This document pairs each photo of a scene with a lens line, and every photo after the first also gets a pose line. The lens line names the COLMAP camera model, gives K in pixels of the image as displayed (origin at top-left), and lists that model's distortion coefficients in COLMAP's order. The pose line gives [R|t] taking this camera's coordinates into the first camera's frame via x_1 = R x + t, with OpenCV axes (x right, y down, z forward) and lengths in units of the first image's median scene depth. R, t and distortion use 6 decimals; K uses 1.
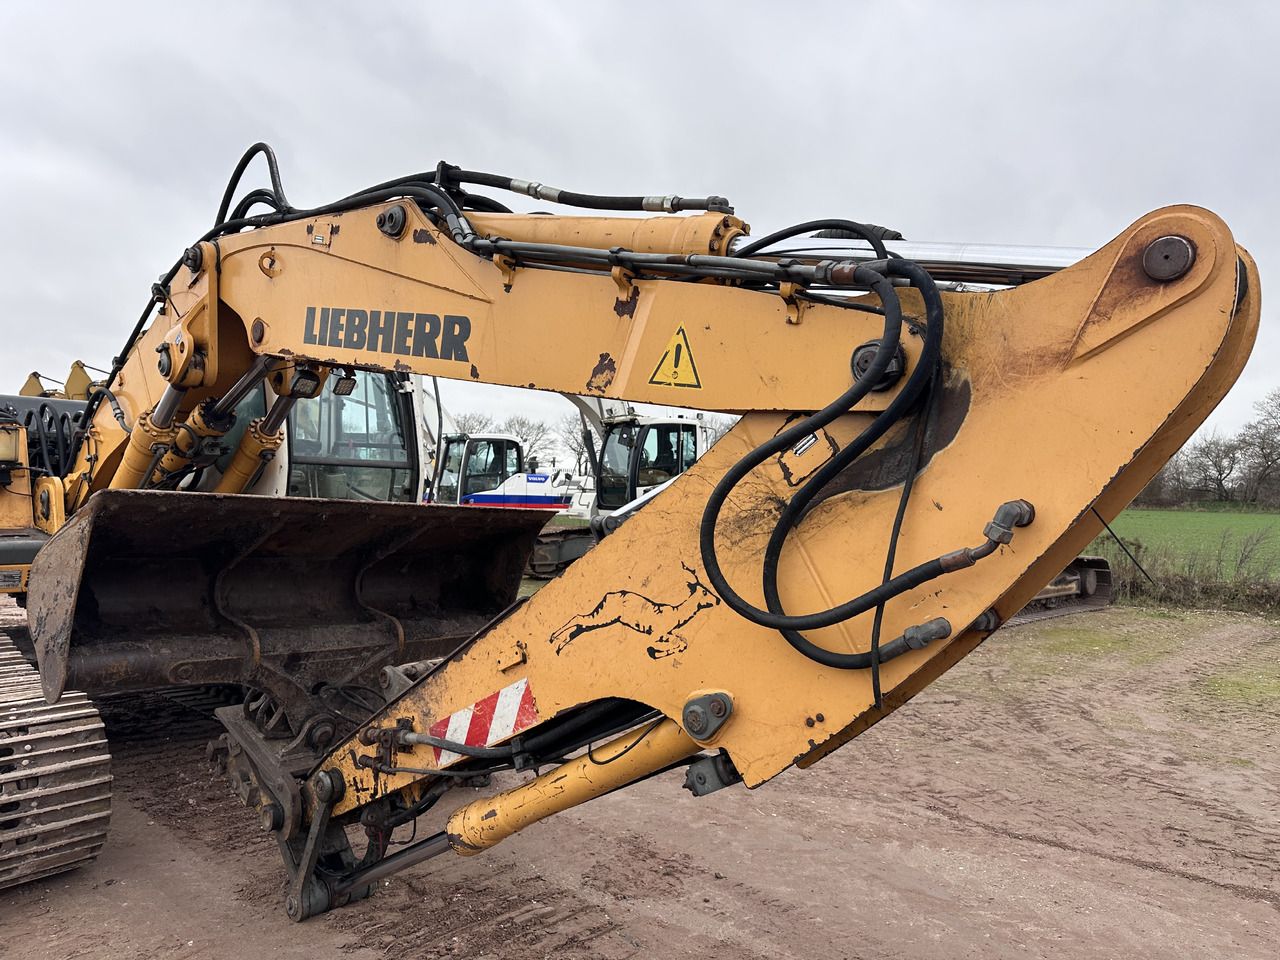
lens RADIAL K [[896.1, 0, 635.8], [0, 896.1, 487.0], [0, 0, 1]] dist [0.058697, -0.064562]
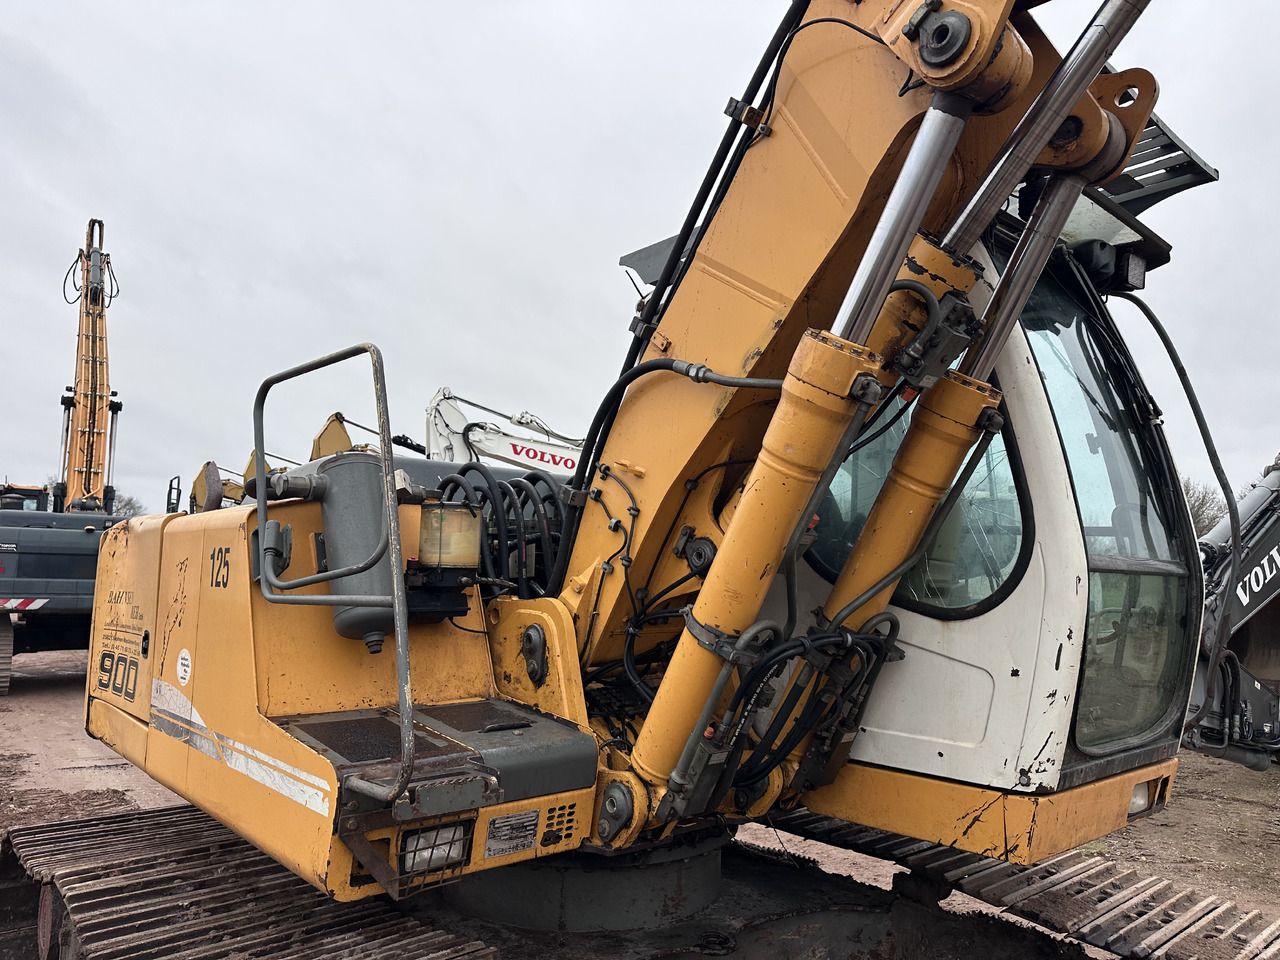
lens RADIAL K [[887.7, 0, 640.0], [0, 887.7, 480.0], [0, 0, 1]] dist [0.096189, -0.129656]
pose [[0.993994, -0.018504, -0.107856, -0.440307], [0.007484, 0.994788, -0.101691, -0.021347], [0.109176, 0.100273, 0.988952, 0.412726]]
